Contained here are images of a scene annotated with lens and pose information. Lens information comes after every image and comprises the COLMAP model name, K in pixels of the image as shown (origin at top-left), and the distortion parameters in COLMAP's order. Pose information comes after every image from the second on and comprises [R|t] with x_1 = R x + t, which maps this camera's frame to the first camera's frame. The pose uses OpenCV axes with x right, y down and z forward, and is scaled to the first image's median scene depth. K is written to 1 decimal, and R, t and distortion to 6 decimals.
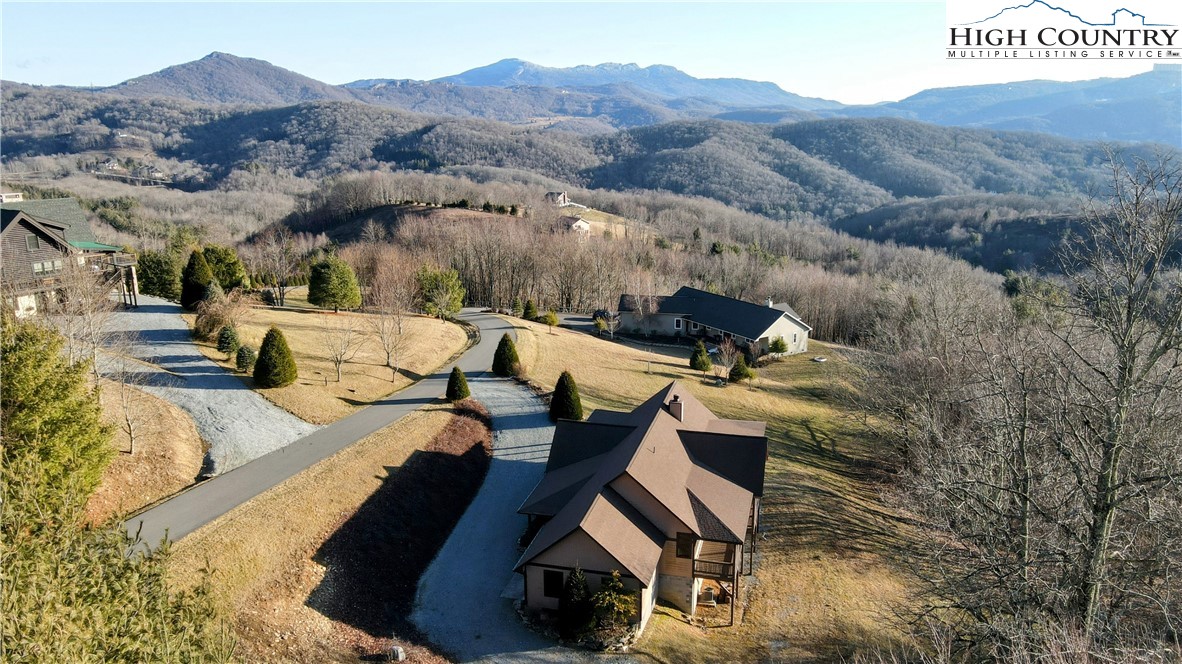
lens RADIAL K [[867.1, 0, 591.6], [0, 867.1, 323.8], [0, 0, 1]] dist [0.001384, 0.023595]
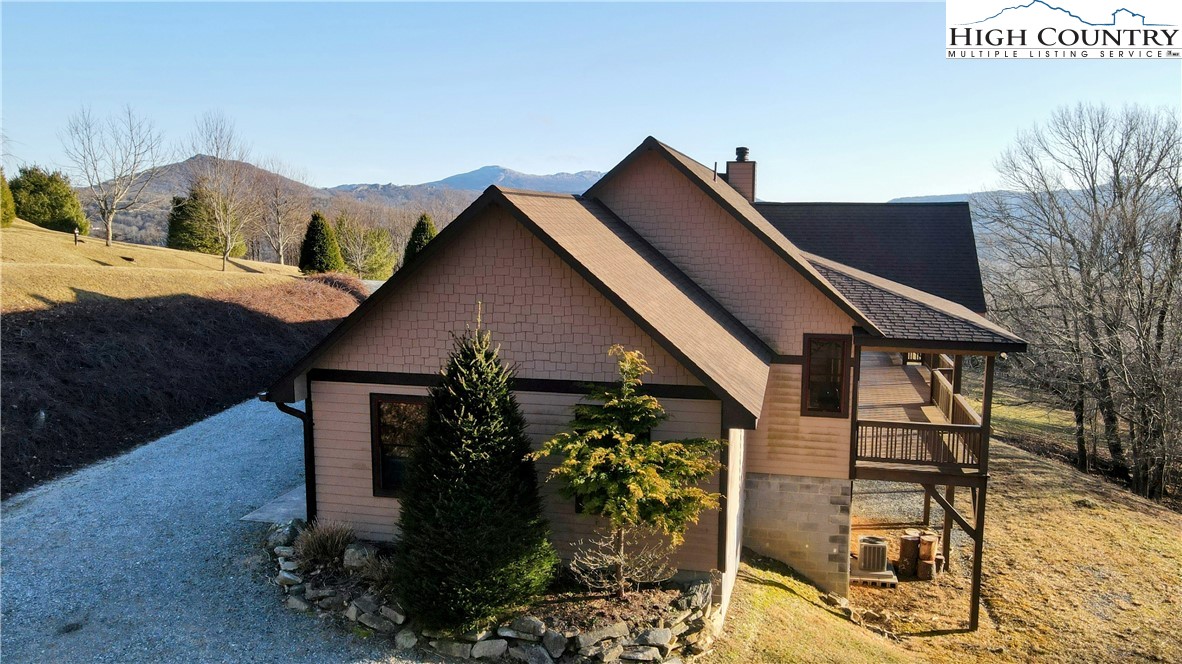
lens RADIAL K [[867.1, 0, 587.6], [0, 867.1, 327.6], [0, 0, 1]] dist [0.001384, 0.023595]
pose [[0.999797, 0.003925, 0.019756, 0.008923], [-0.001610, 0.993264, -0.115866, 0.274225], [-0.020077, 0.115811, 0.993068, 0.667549]]
